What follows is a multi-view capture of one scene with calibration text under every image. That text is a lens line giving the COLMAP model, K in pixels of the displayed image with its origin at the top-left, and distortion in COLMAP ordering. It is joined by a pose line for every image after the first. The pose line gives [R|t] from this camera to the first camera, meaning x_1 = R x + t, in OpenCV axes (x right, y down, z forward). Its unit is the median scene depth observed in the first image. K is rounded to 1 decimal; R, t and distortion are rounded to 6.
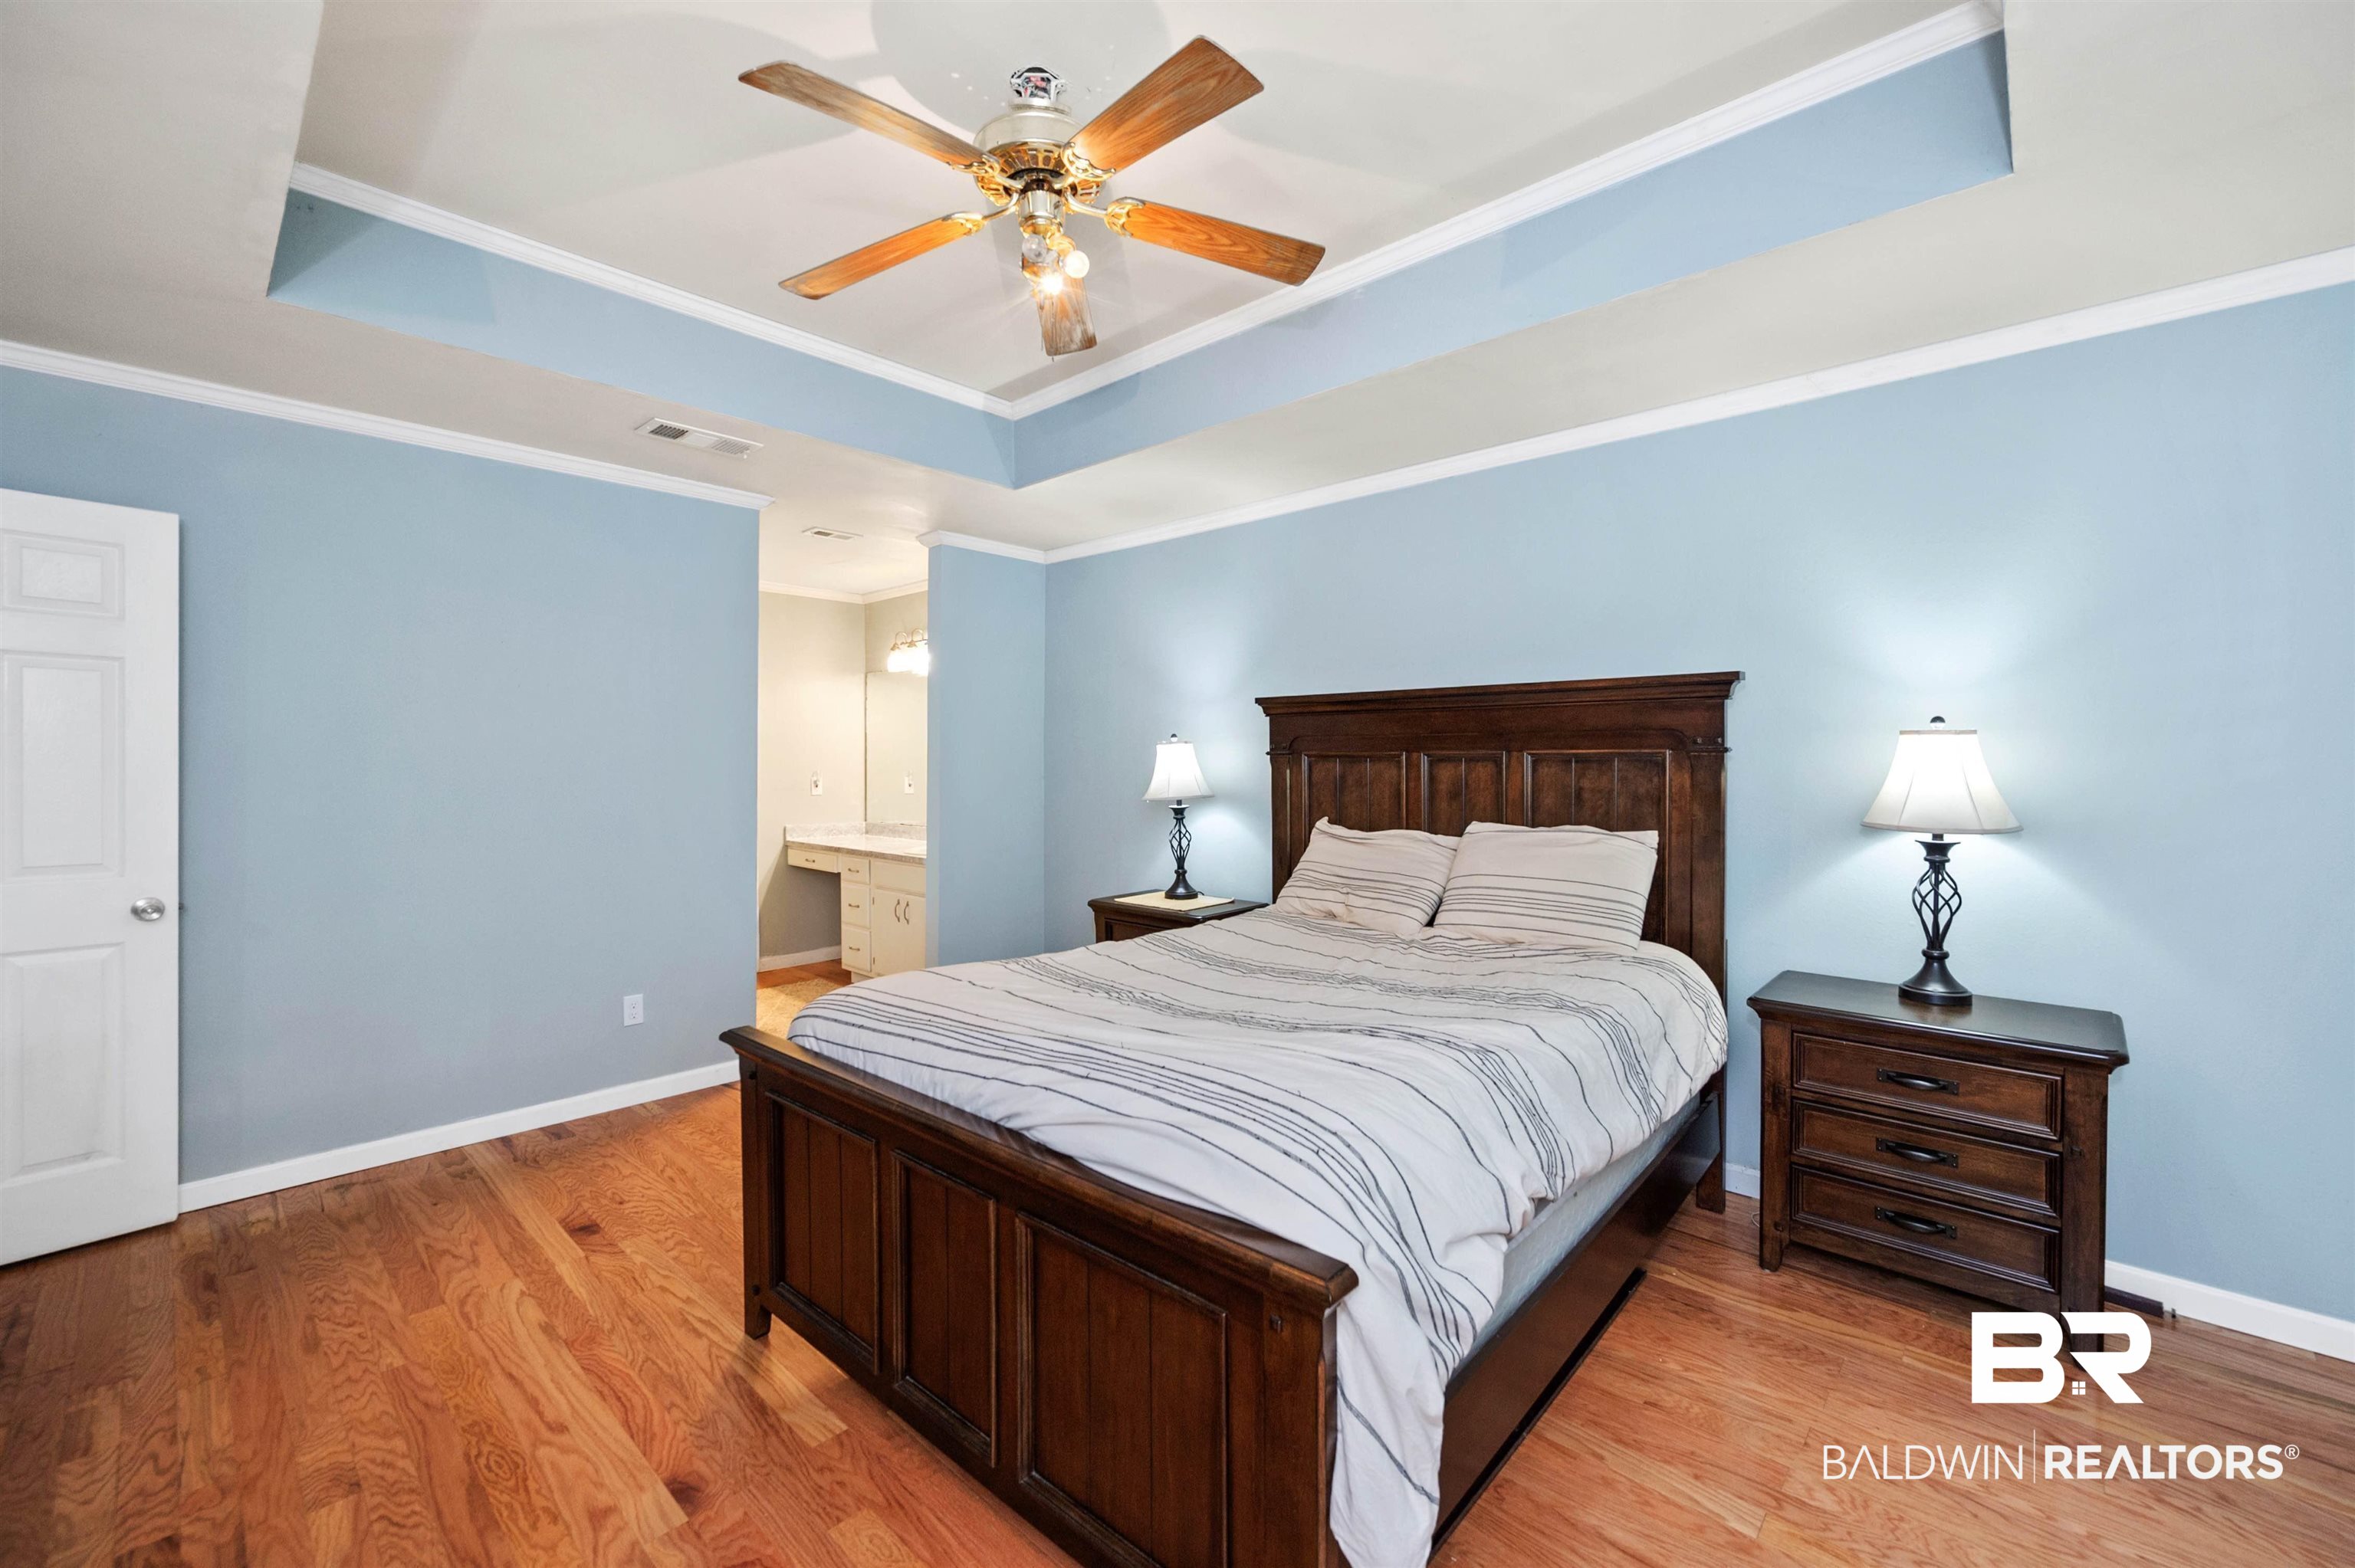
lens RADIAL K [[943.9, 0, 1174.2], [0, 943.9, 774.5], [0, 0, 1]] dist [0.003224, -0.000013]
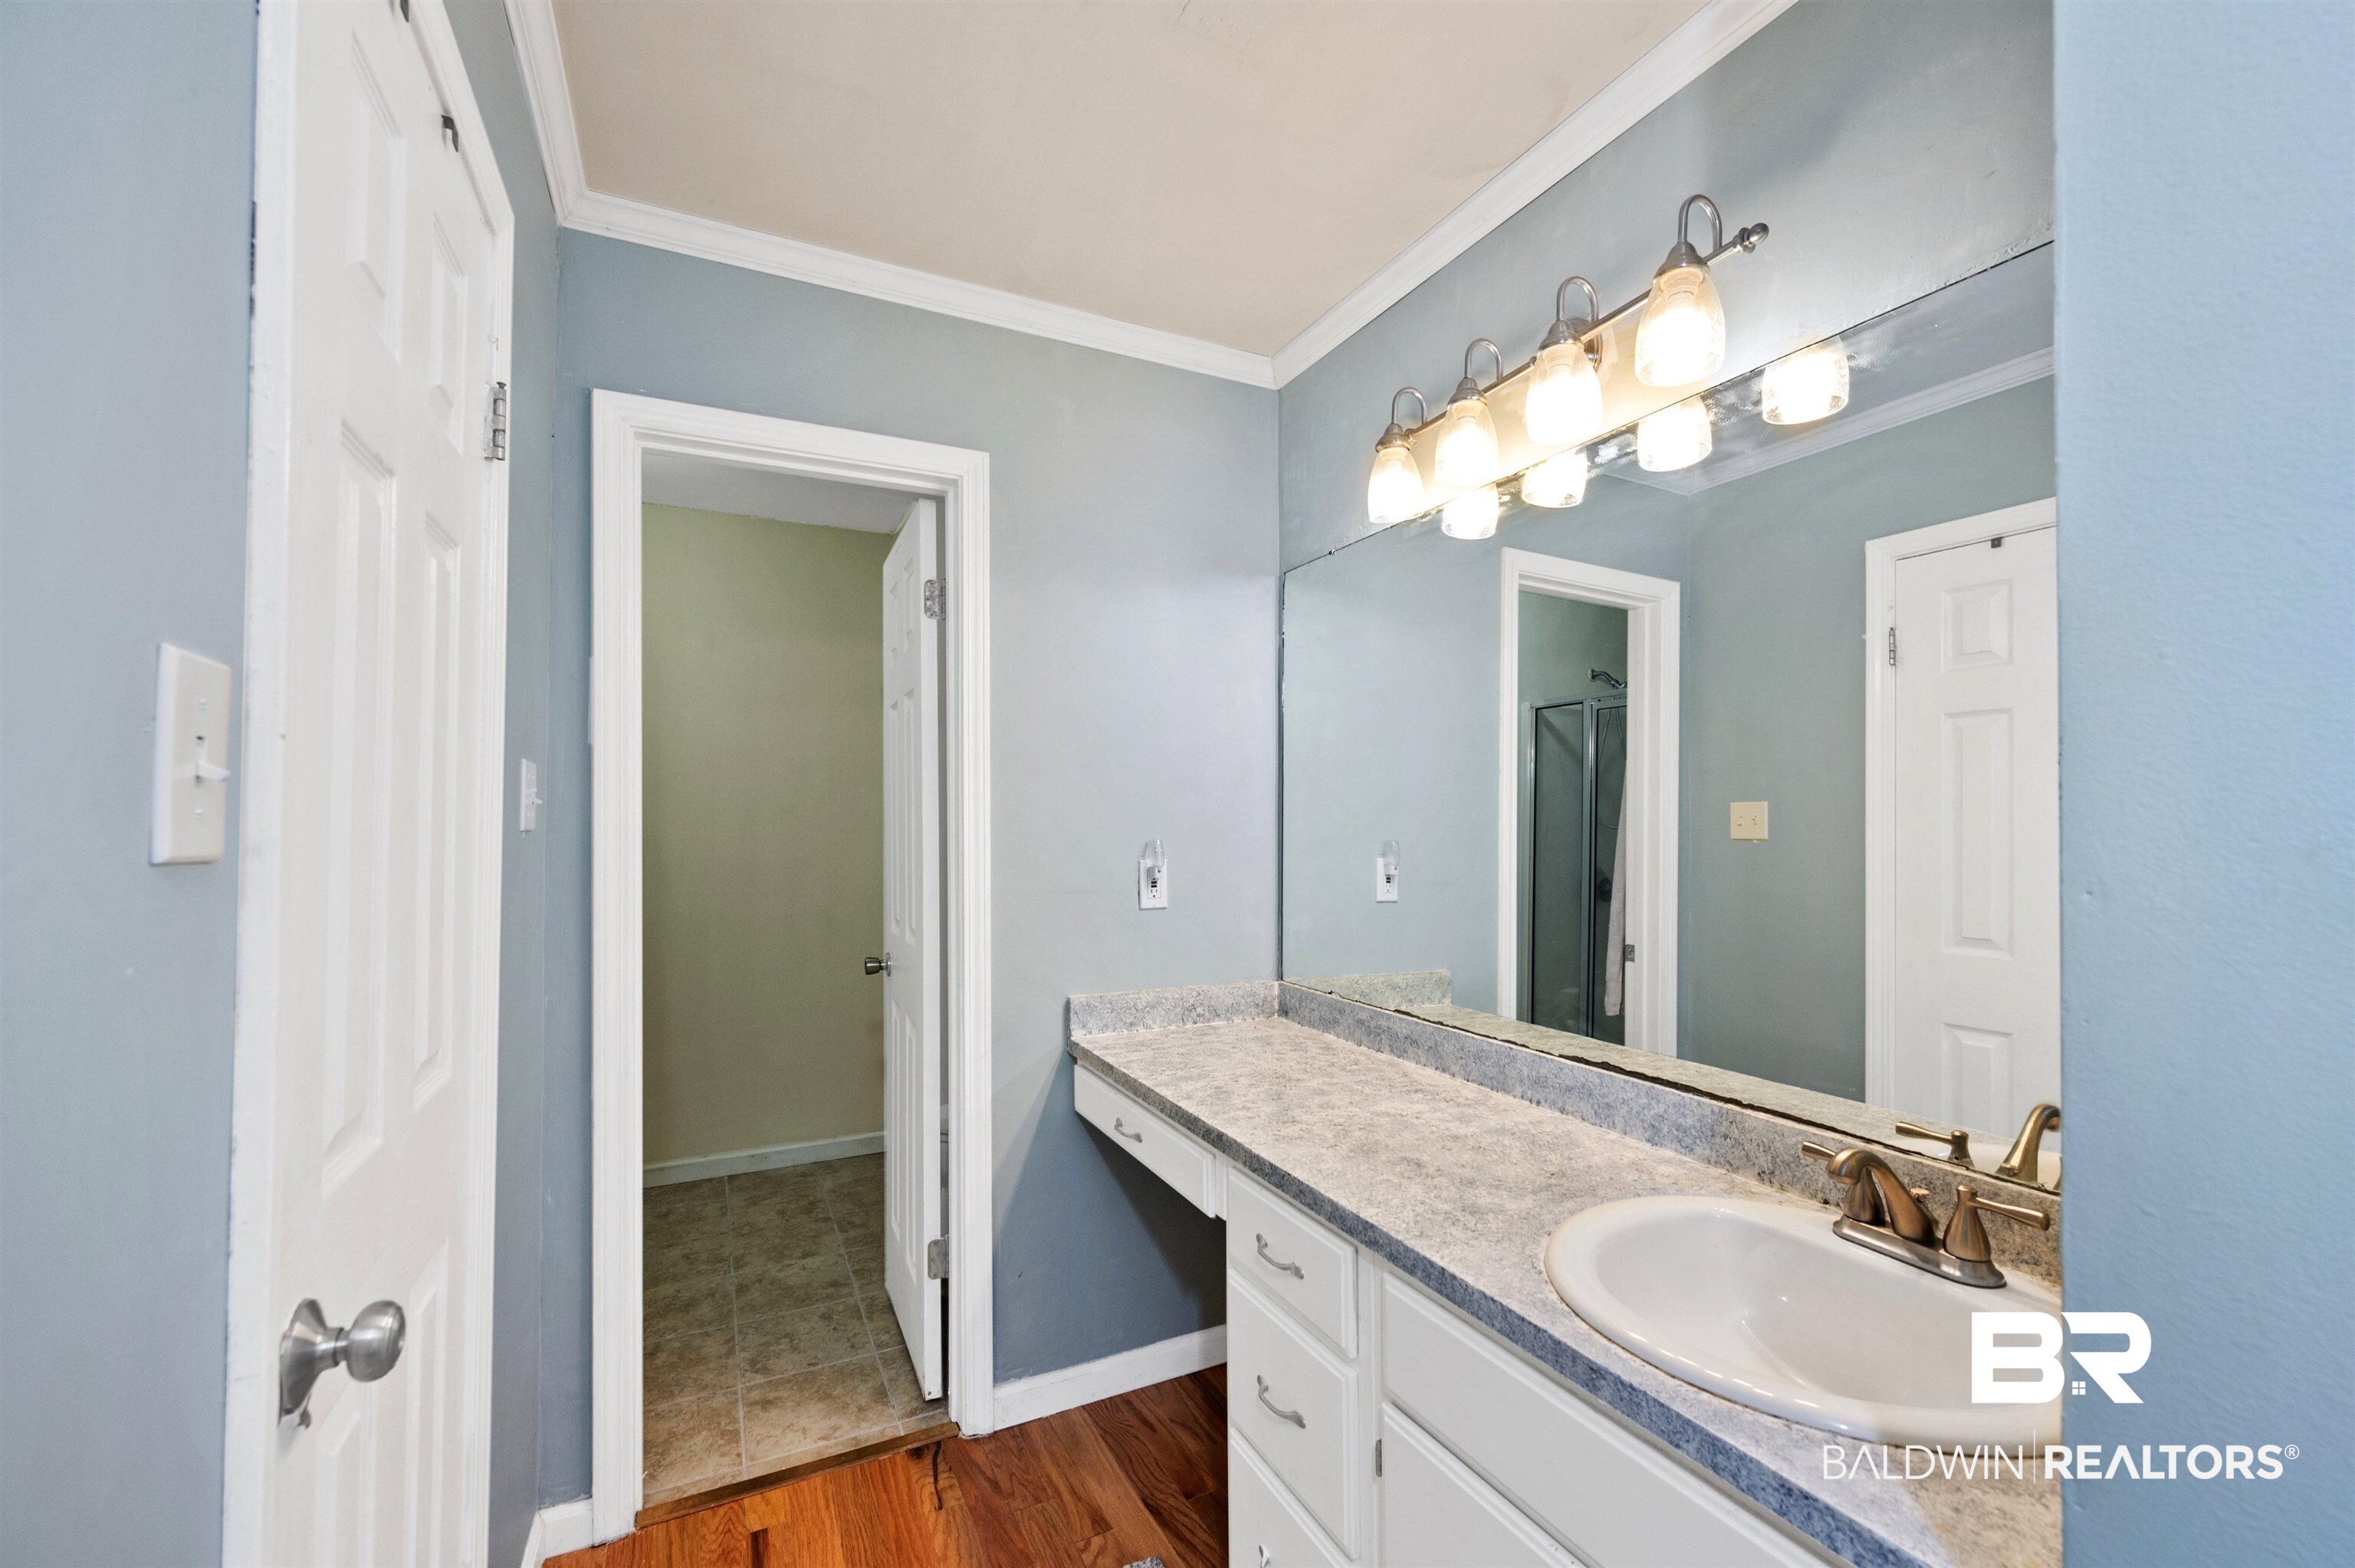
lens RADIAL K [[943.9, 0, 1175.0], [0, 943.9, 805.8], [0, 0, 1]] dist [0.003224, -0.000013]
pose [[0.937433, -0.004379, -0.348138, -0.243865], [-0.003937, 0.999724, -0.023176, -0.009105], [0.348144, 0.023096, 0.937157, 0.660734]]
